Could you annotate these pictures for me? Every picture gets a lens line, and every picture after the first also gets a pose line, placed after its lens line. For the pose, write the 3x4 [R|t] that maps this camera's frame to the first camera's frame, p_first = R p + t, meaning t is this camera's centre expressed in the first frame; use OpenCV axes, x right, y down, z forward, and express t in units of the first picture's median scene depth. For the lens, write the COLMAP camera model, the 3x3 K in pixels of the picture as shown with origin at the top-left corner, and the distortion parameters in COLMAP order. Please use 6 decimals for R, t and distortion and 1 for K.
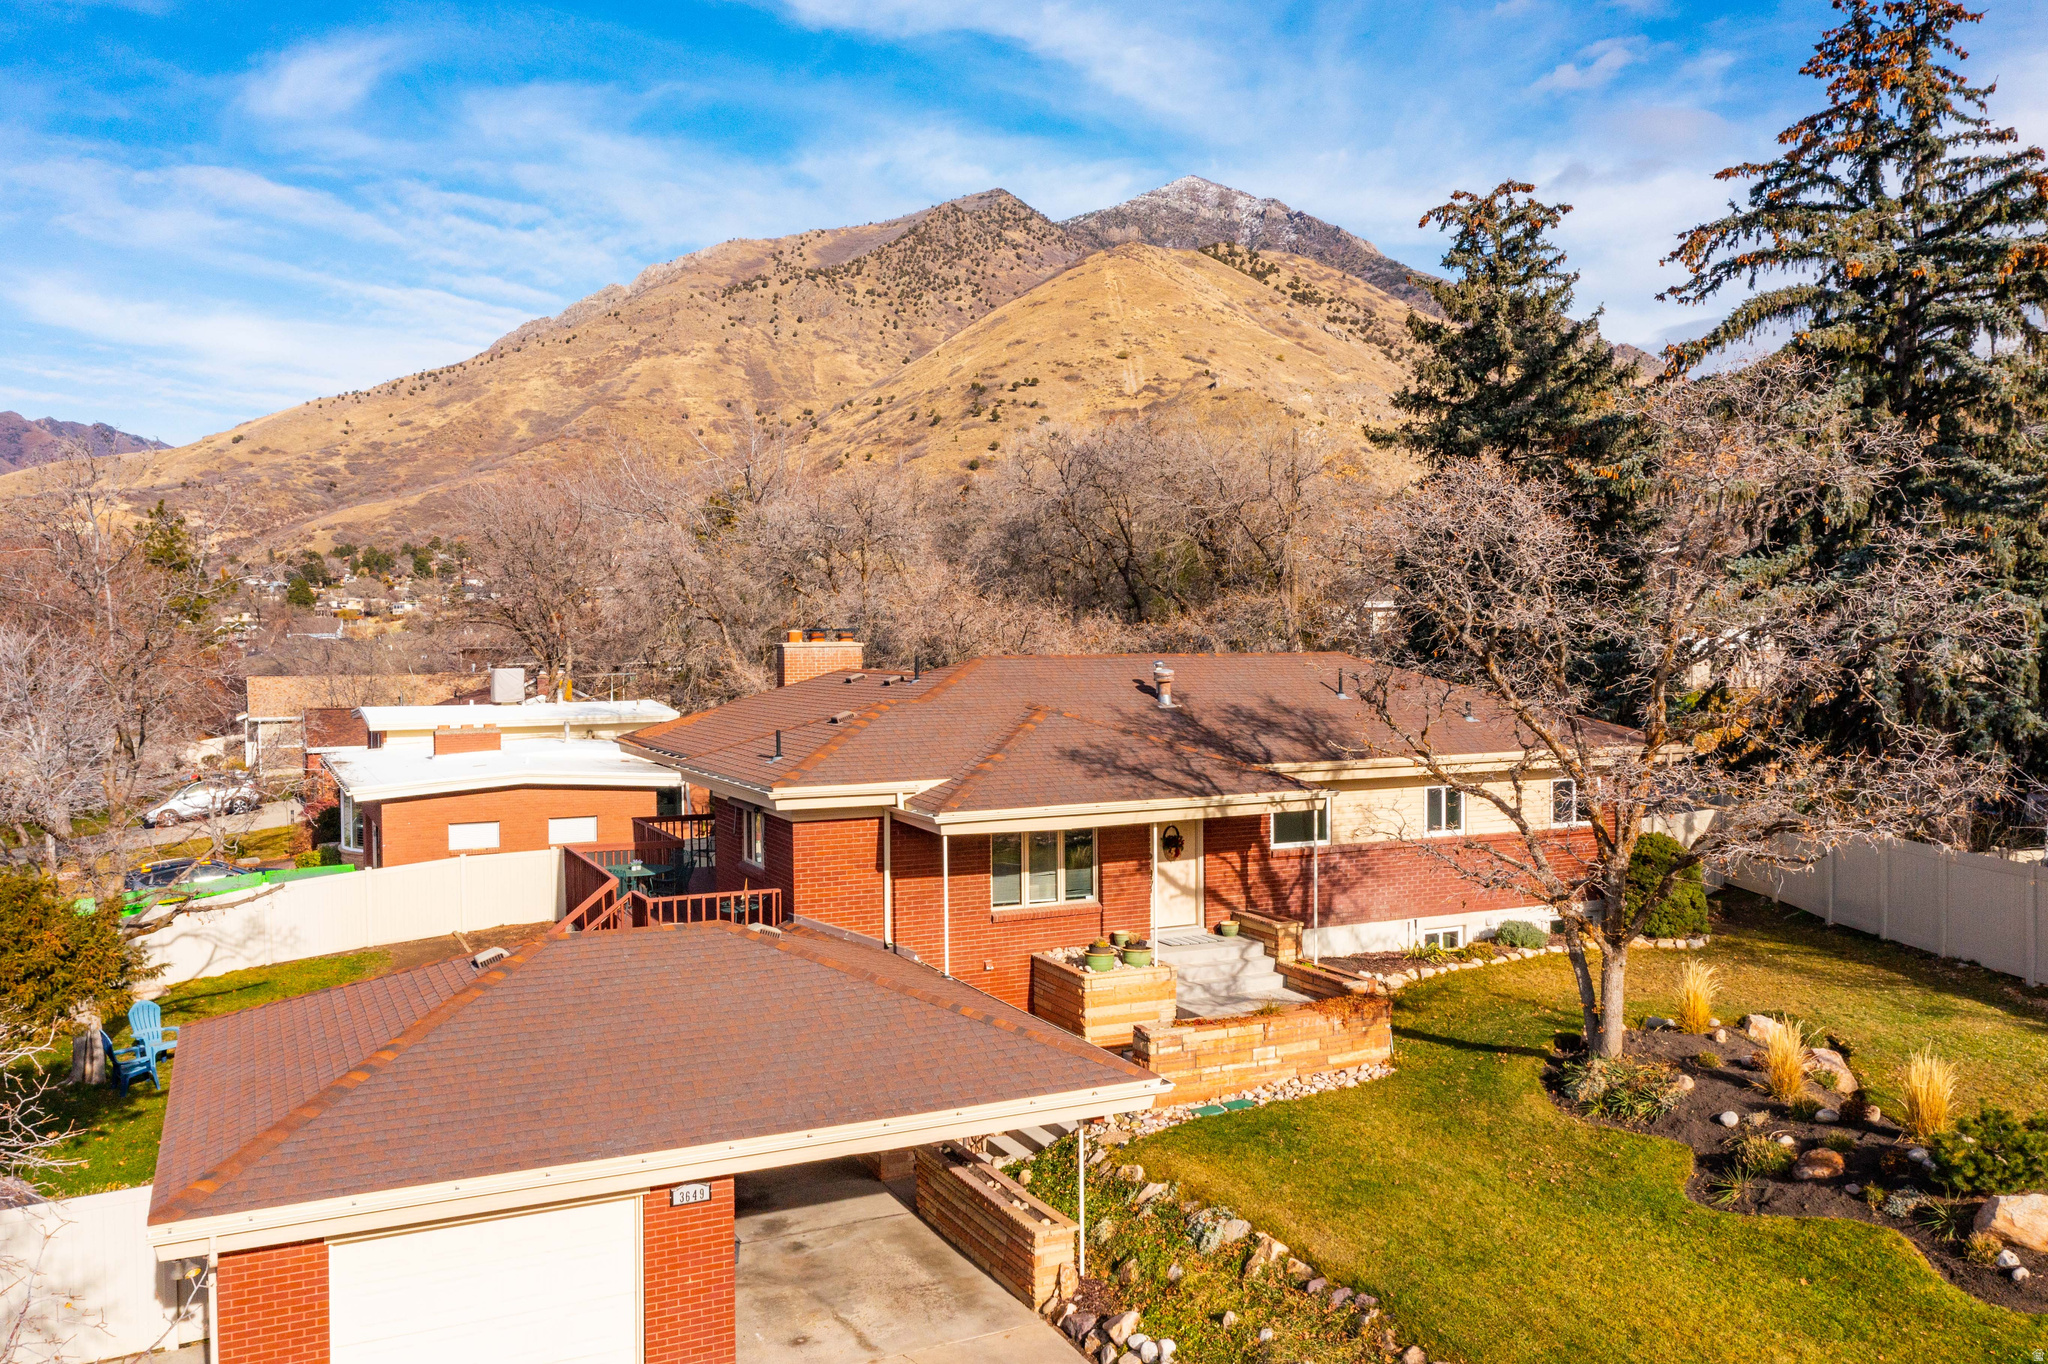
lens RADIAL K [[1633.3, 0, 1025.3], [0, 1633.3, 665.5], [0, 0, 1]] dist [-0.001376, 0.005582]
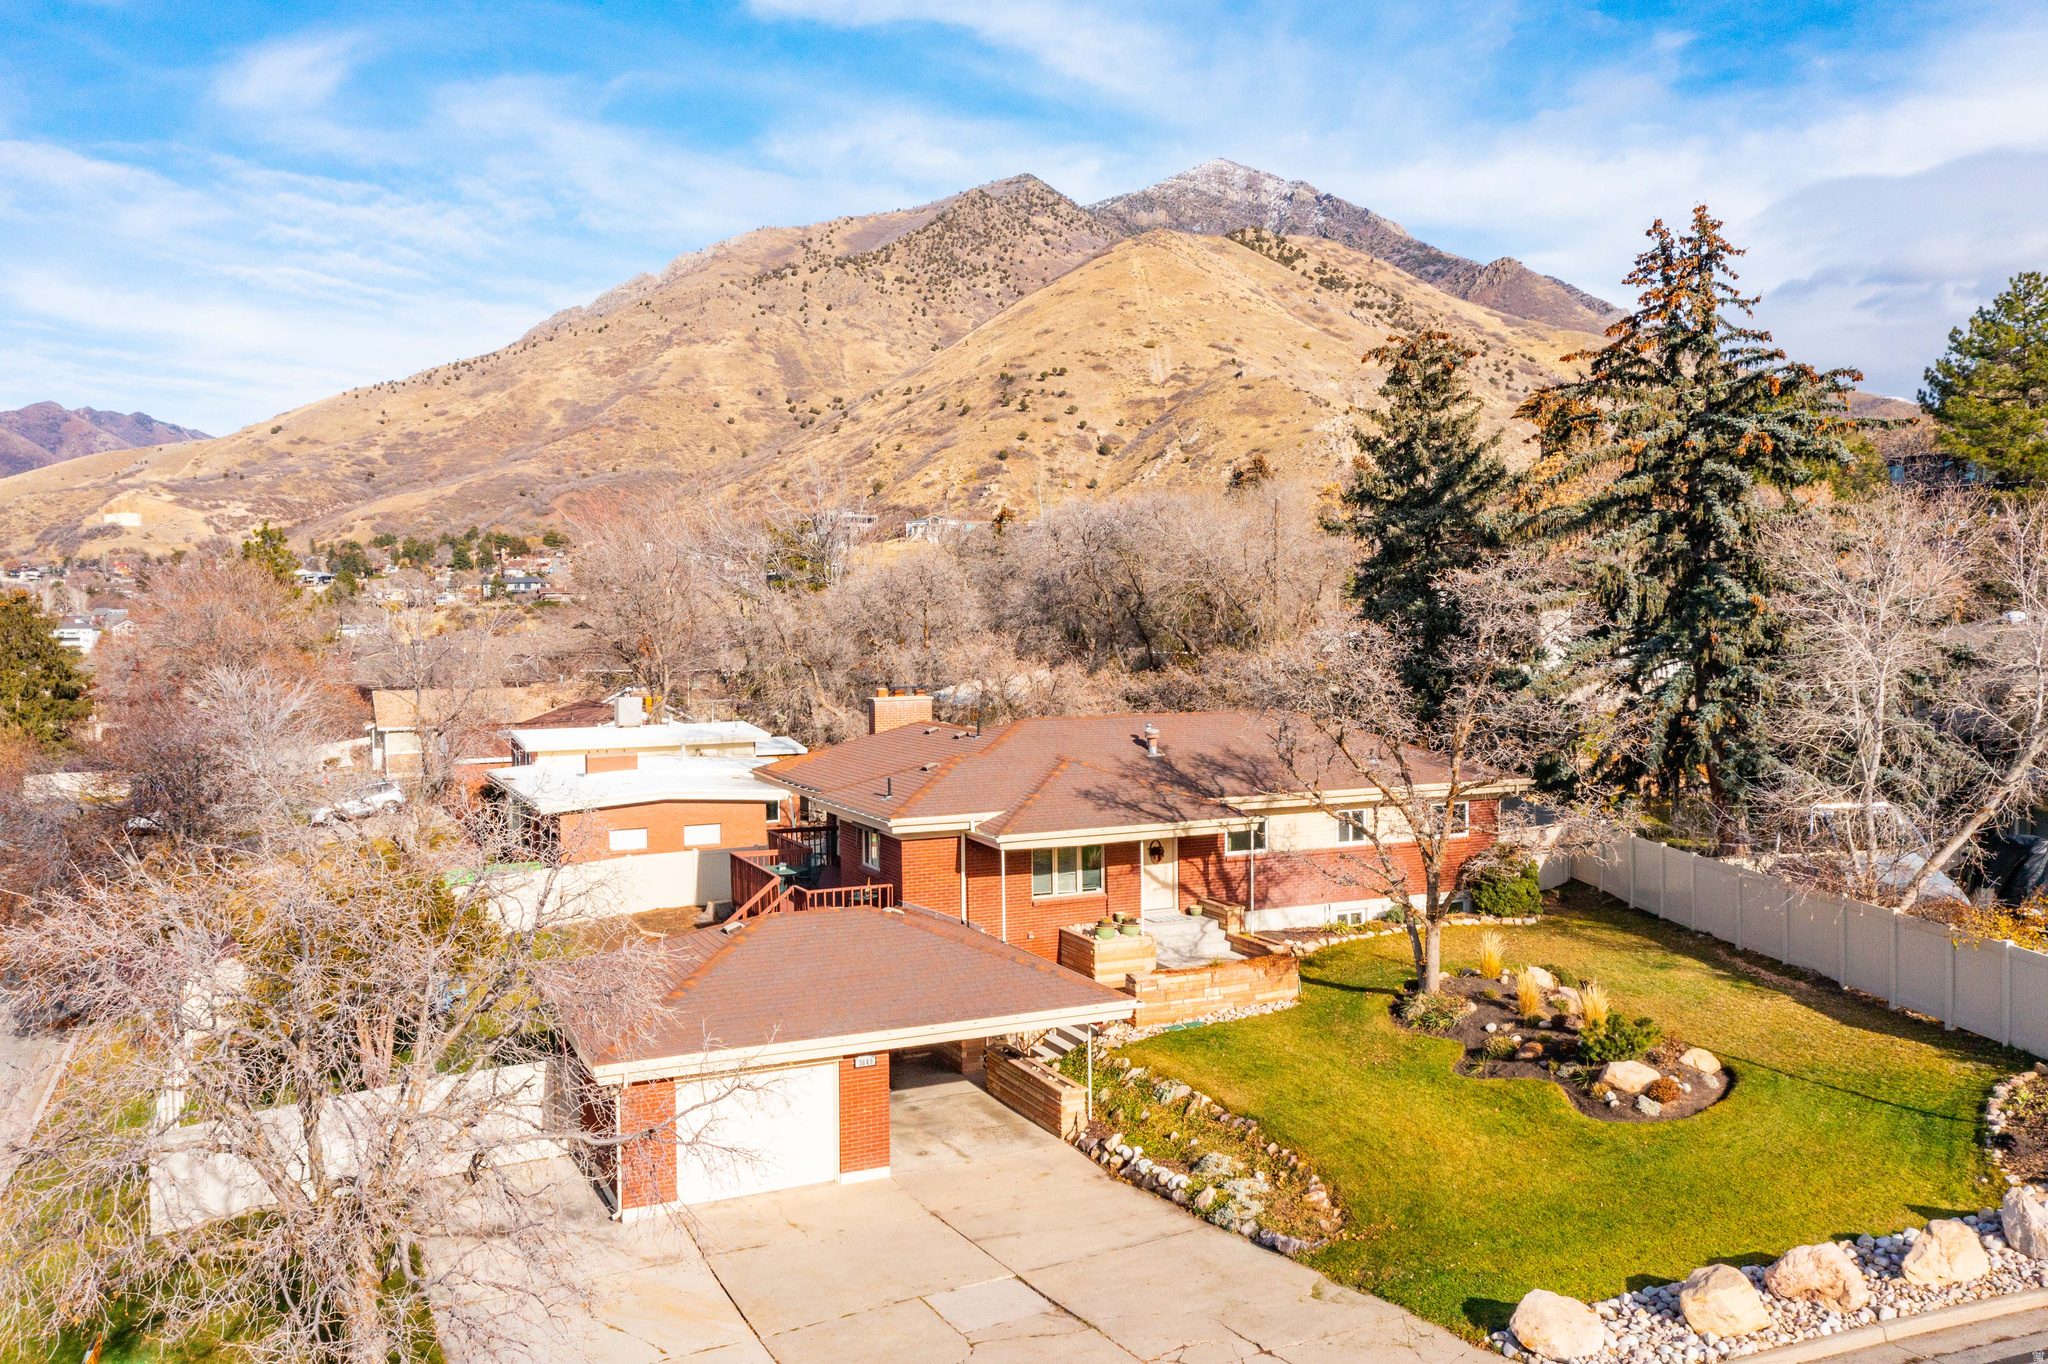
lens RADIAL K [[1633.3, 0, 1025.3], [0, 1633.3, 665.5], [0, 0, 1]] dist [-0.001376, 0.005582]
pose [[0.999839, -0.002893, -0.017701, -0.000208], [0.003074, 0.999943, 0.010202, -0.052538], [0.017670, -0.010255, 0.999791, -0.329328]]
